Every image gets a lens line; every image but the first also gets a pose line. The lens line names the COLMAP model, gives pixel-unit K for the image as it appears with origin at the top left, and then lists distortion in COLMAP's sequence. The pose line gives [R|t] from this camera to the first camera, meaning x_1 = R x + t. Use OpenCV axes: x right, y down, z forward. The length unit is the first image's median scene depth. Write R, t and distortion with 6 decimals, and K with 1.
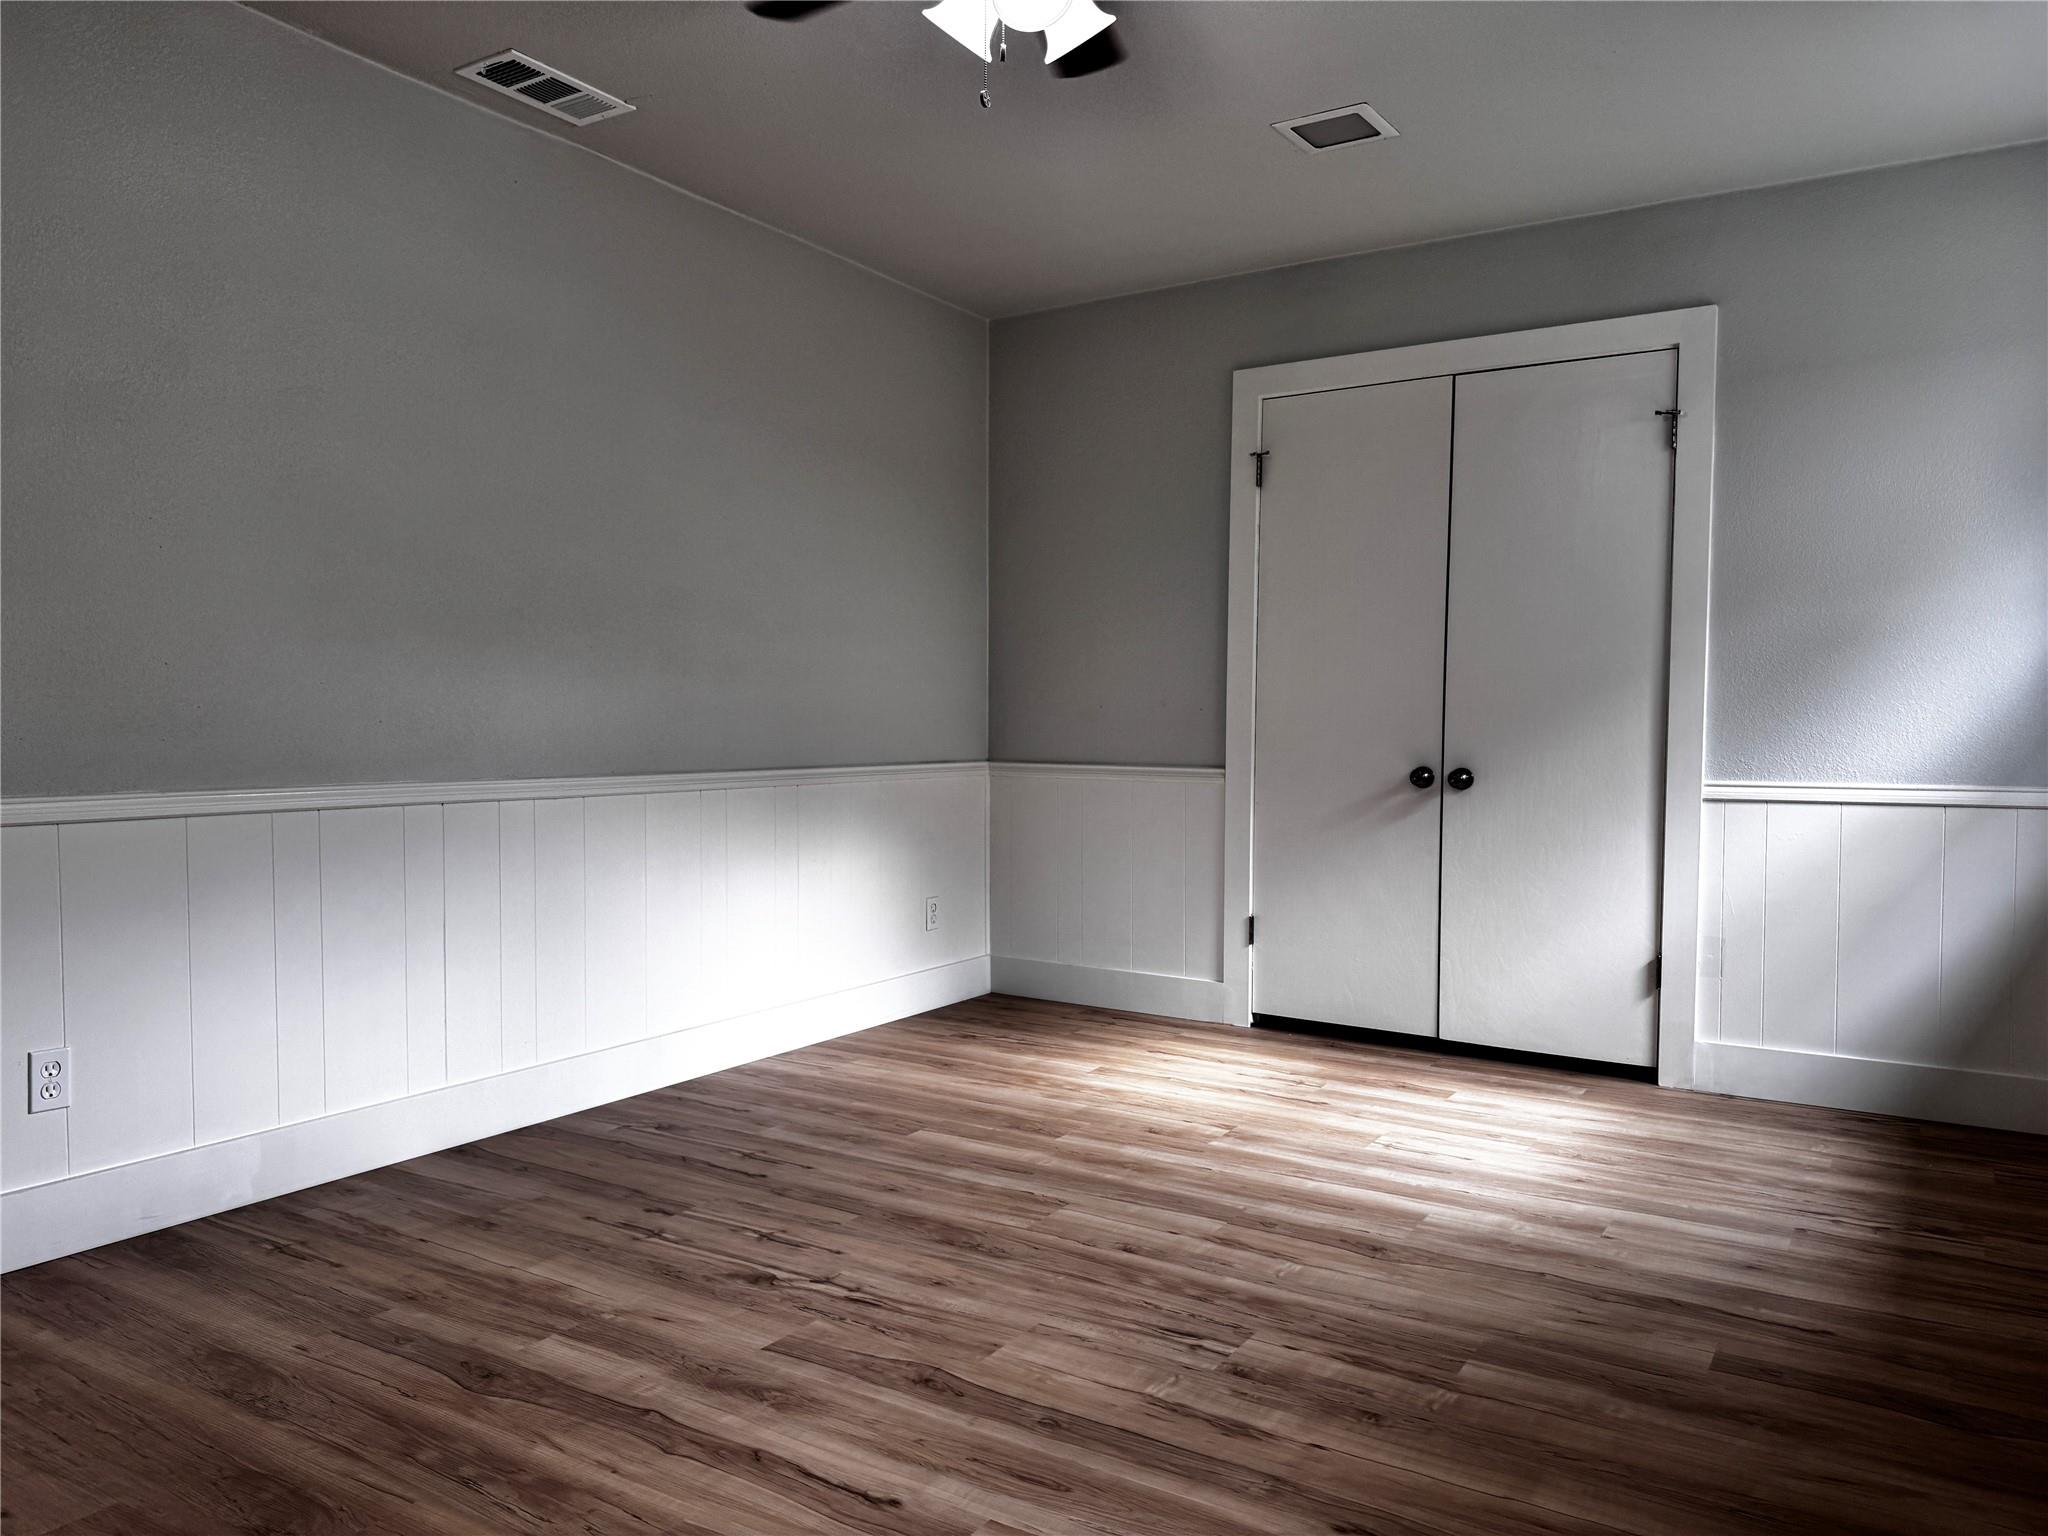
lens RADIAL K [[1432.6, 0, 1022.8], [0, 1432.6, 800.7], [0, 0, 1]] dist [0.159311, -0.319108]
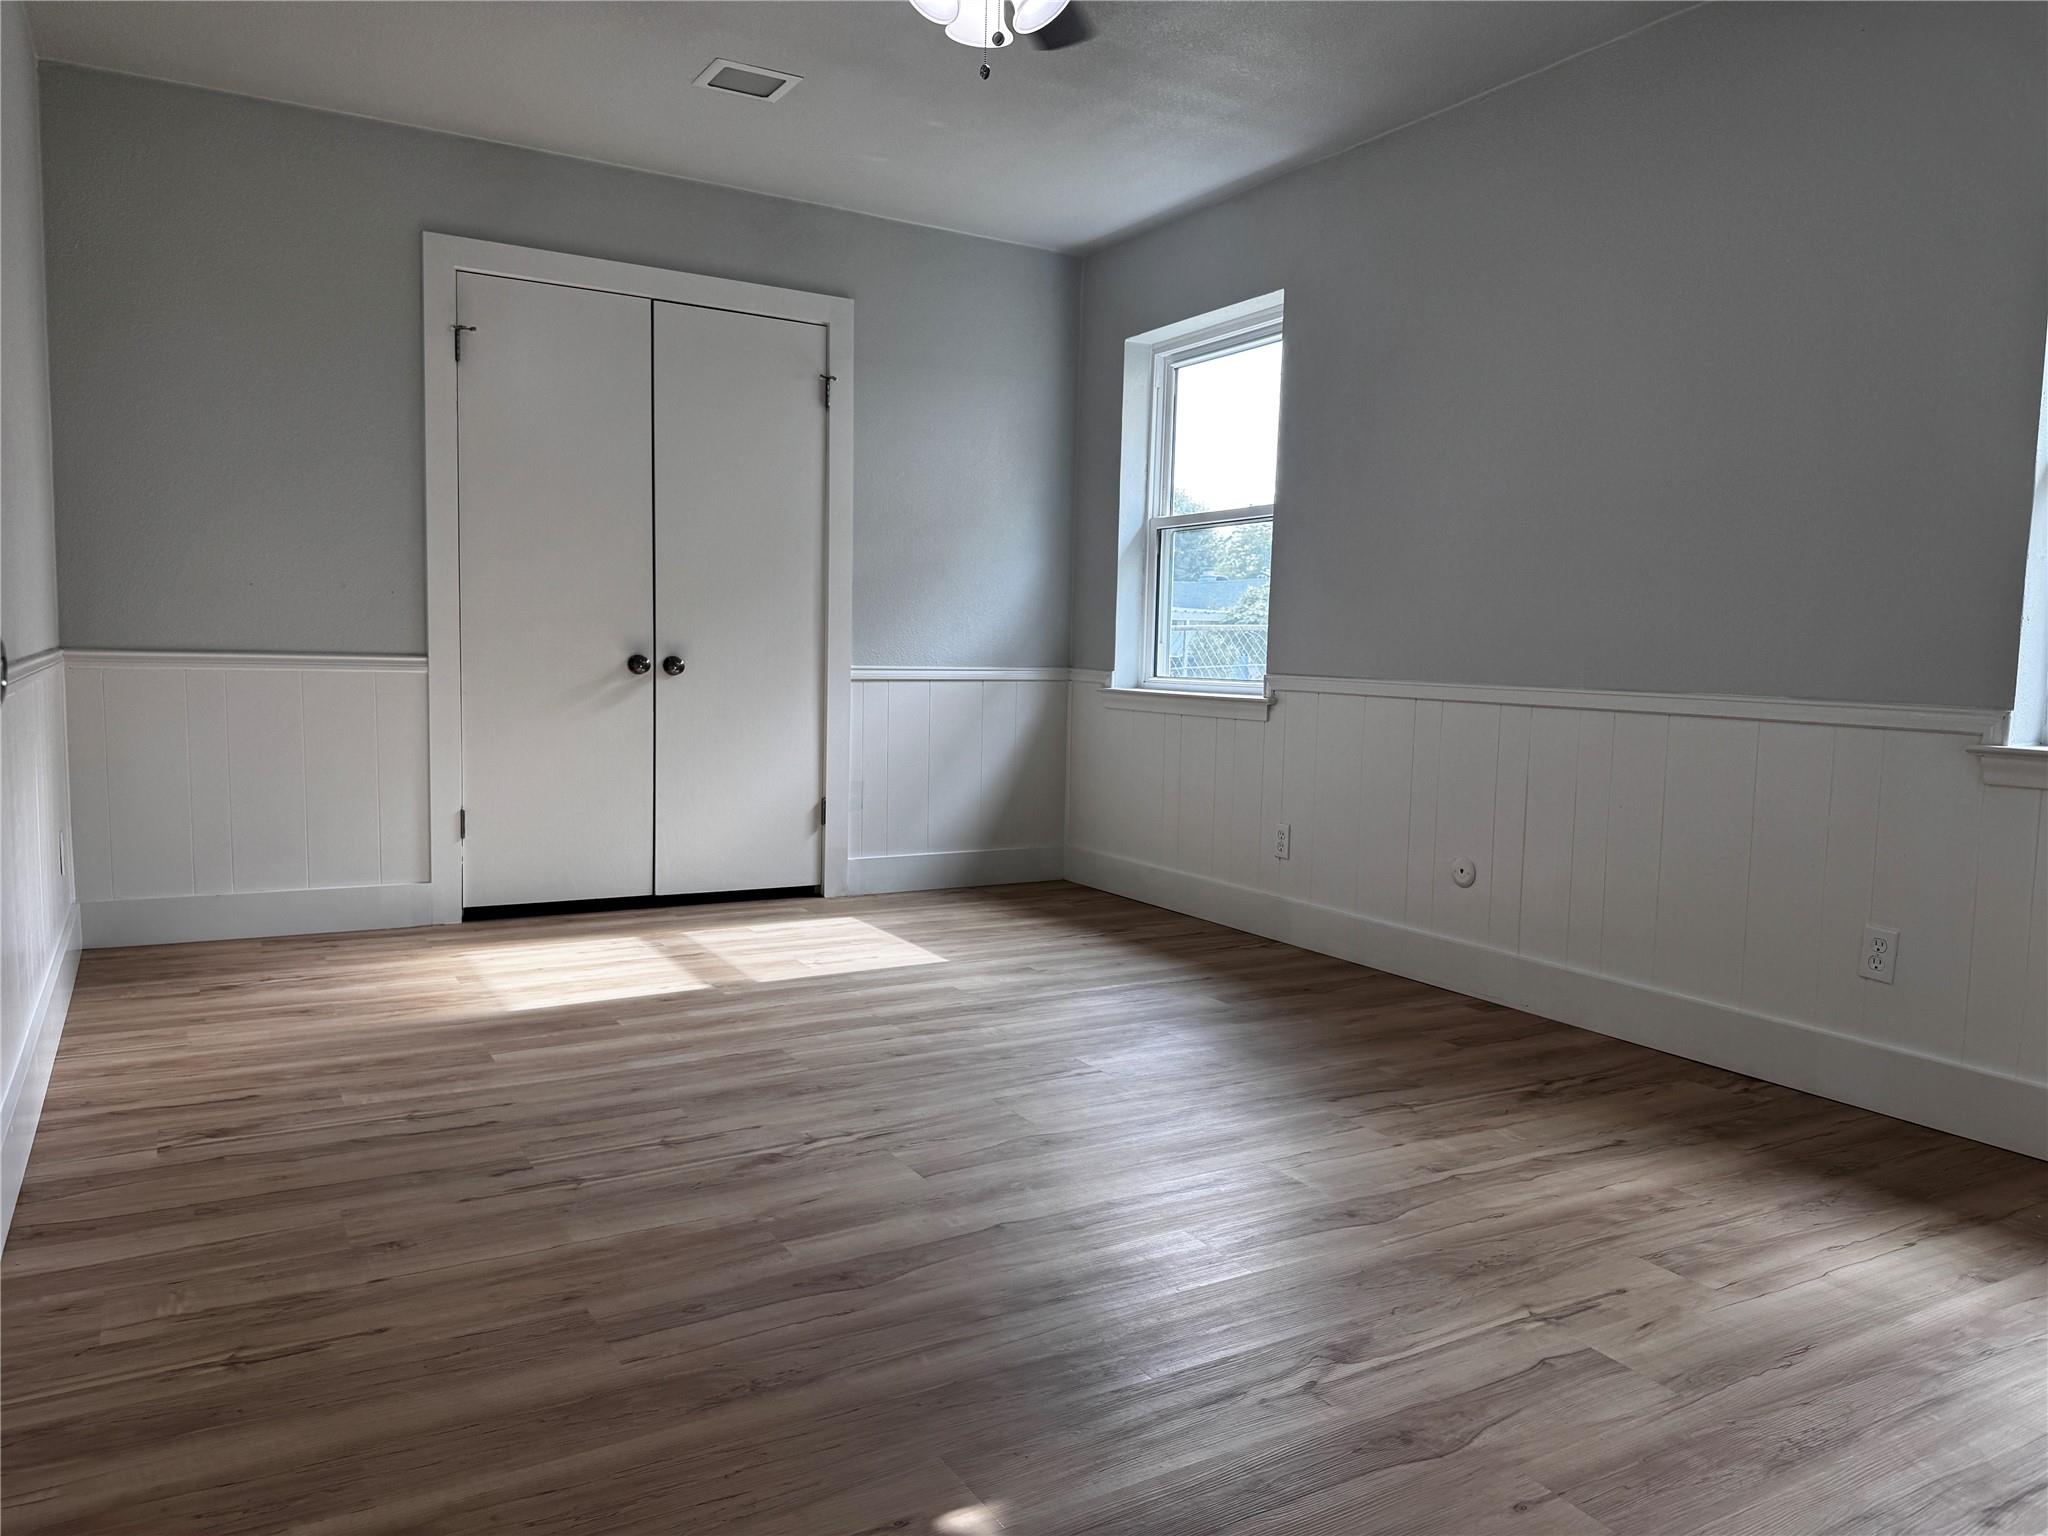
lens RADIAL K [[1432.6, 0, 1022.8], [0, 1432.6, 800.7], [0, 0, 1]] dist [0.159311, -0.319108]
pose [[0.451455, -0.091535, 0.887587, -0.657553], [0.027698, 0.995683, 0.088594, -0.002562], [-0.891864, -0.015412, 0.452041, 0.264482]]
